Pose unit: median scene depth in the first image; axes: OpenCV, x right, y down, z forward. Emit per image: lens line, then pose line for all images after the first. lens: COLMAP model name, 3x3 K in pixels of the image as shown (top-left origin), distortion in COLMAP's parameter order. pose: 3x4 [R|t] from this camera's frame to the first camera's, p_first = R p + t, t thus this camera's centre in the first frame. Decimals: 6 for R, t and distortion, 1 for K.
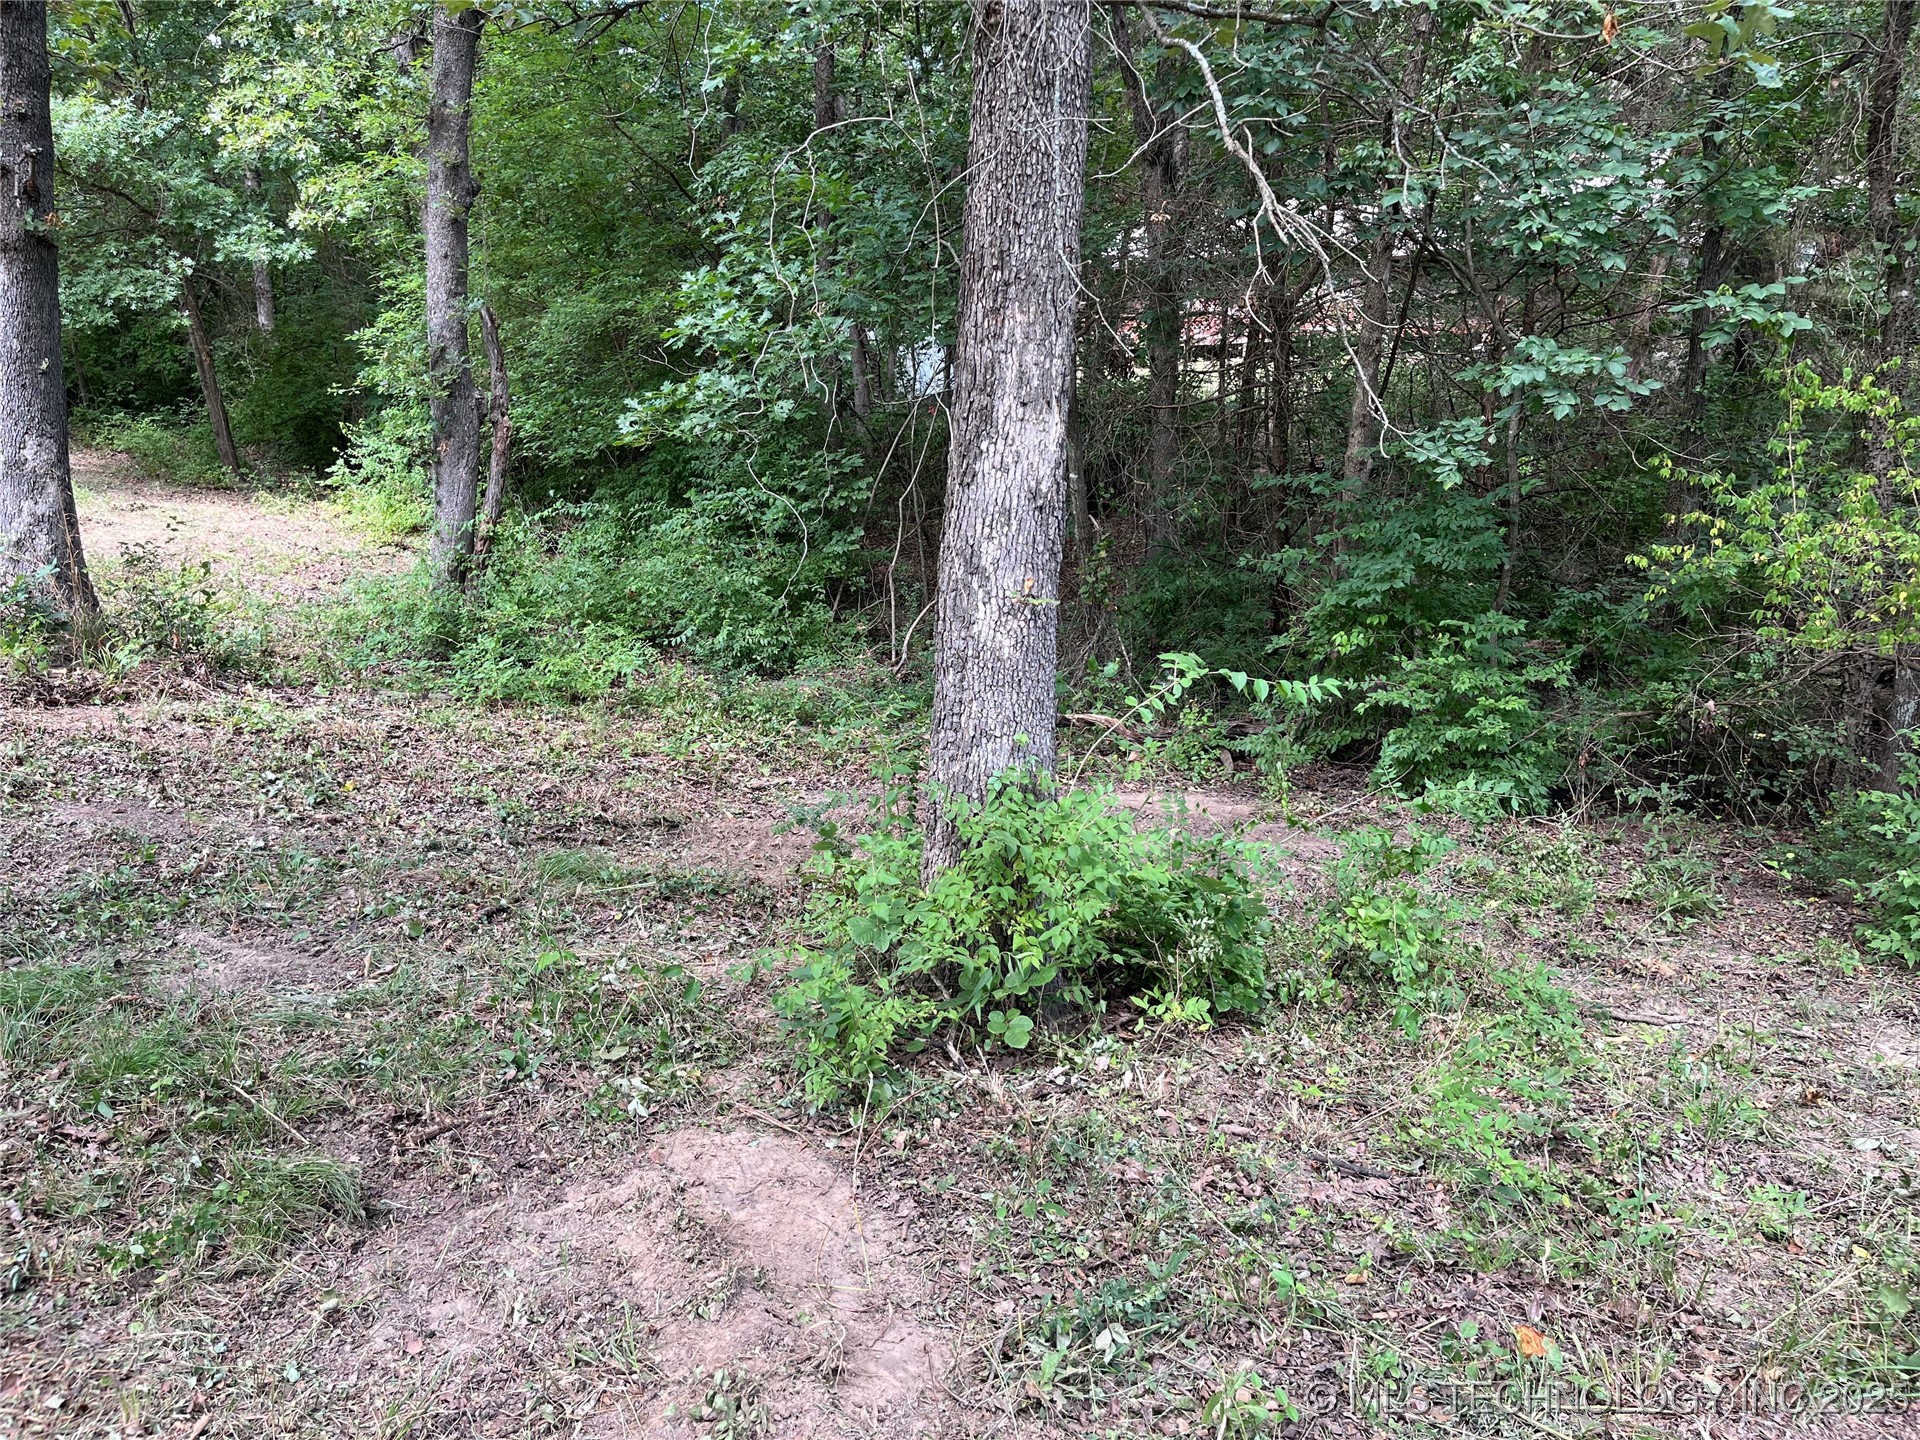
lens RADIAL K [[1458.7, 0, 964.5], [0, 1458.7, 729.3], [0, 0, 1]] dist [0.072835, -0.098853]
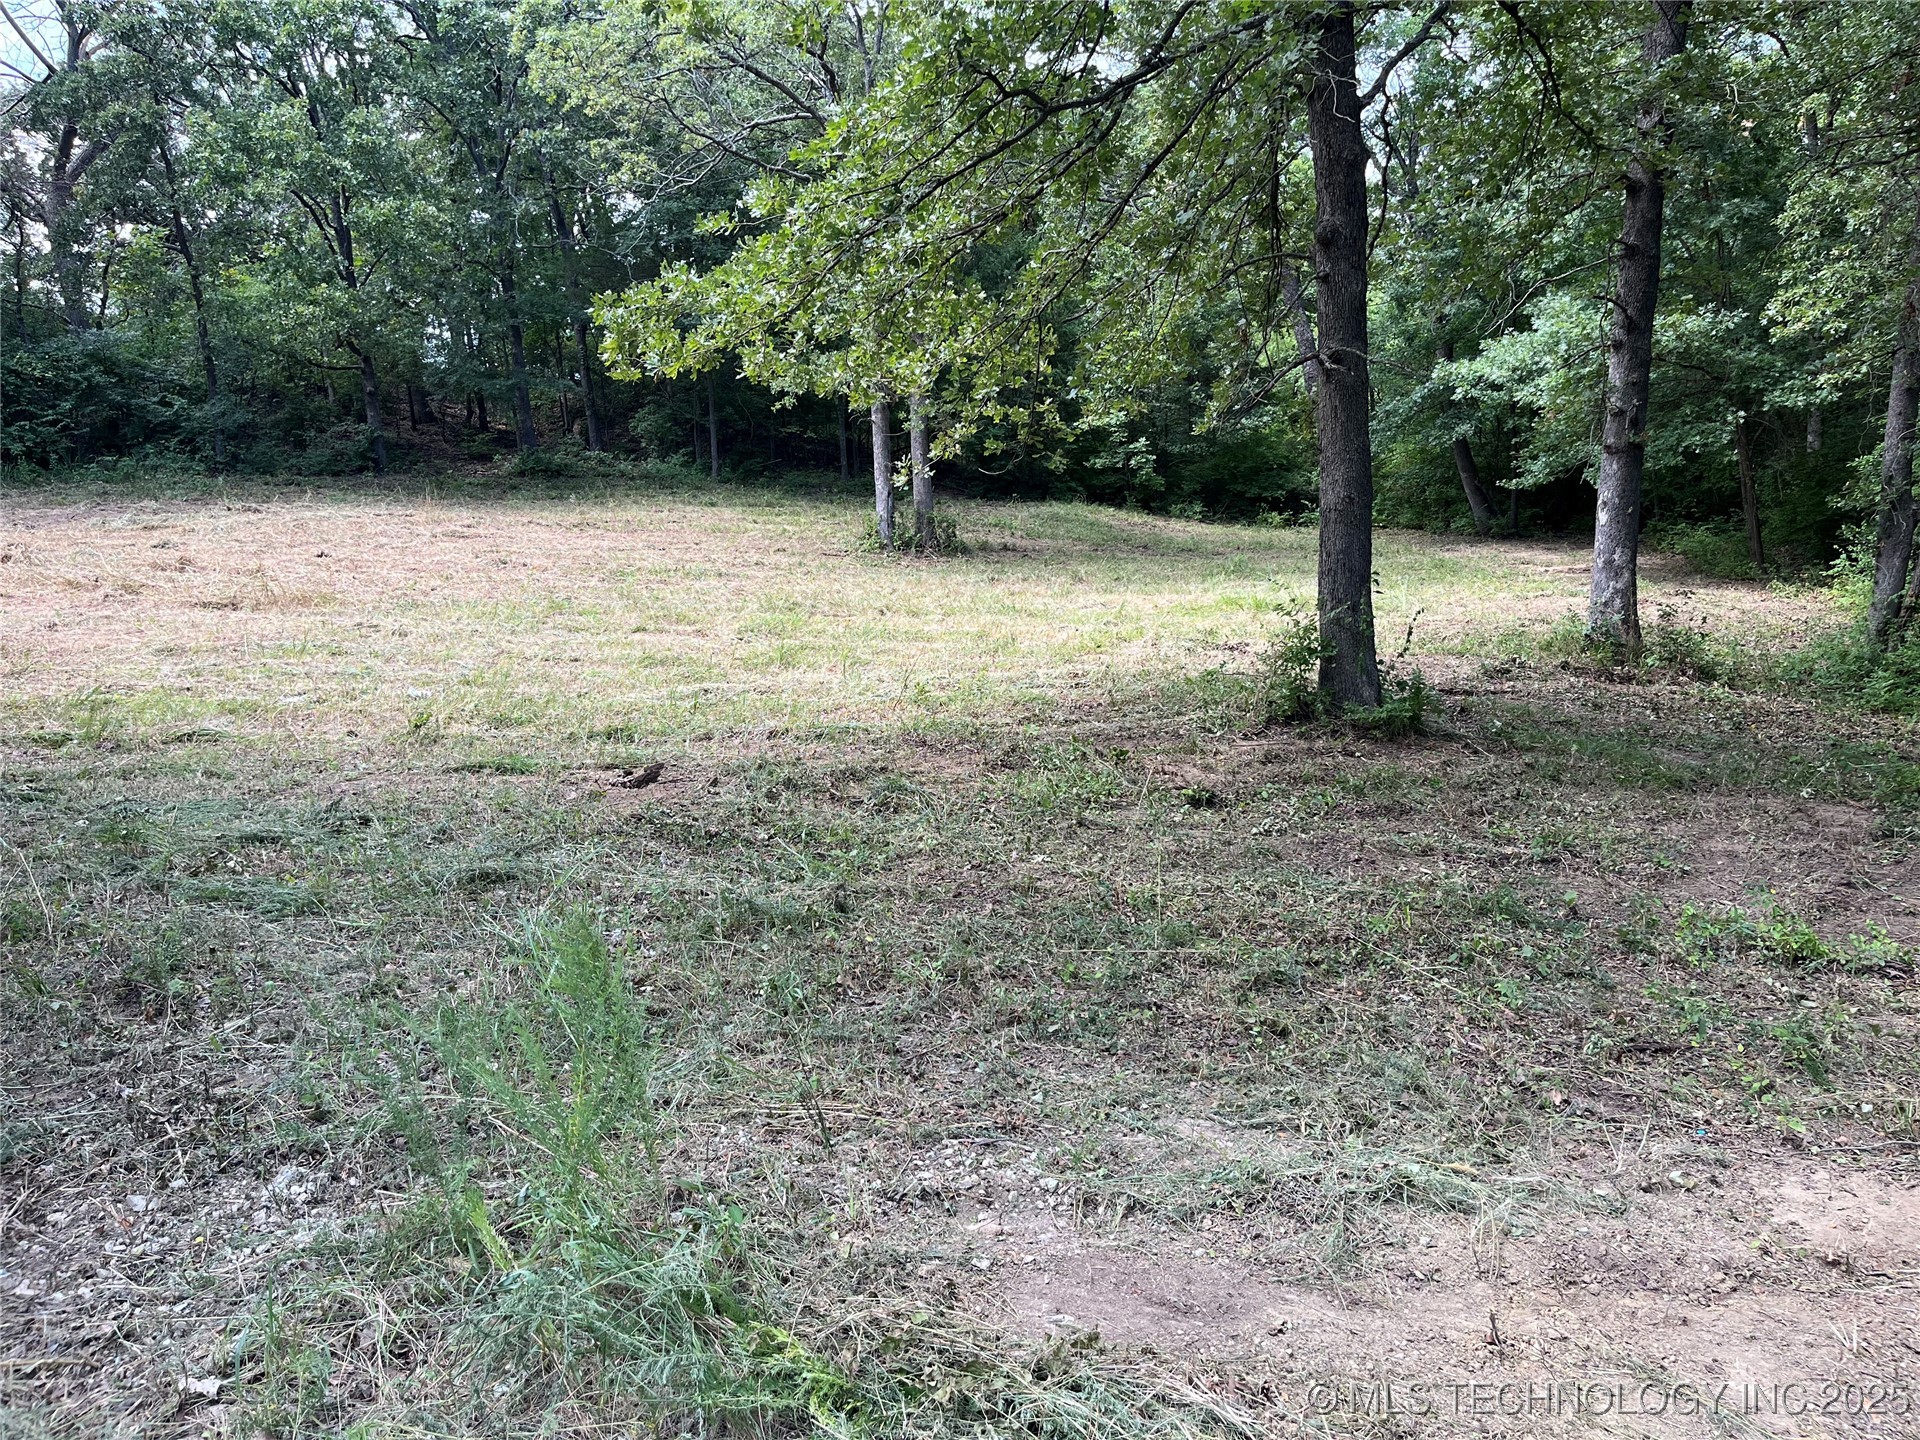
lens RADIAL K [[1458.7, 0, 958.6], [0, 1458.7, 725.8], [0, 0, 1]] dist [0.072835, -0.098853]
pose [[0.565189, 0.069948, -0.821991, 0.225183], [-0.126007, 0.992027, -0.002223, 0.068181], [0.815281, 0.104833, 0.569497, -0.363806]]
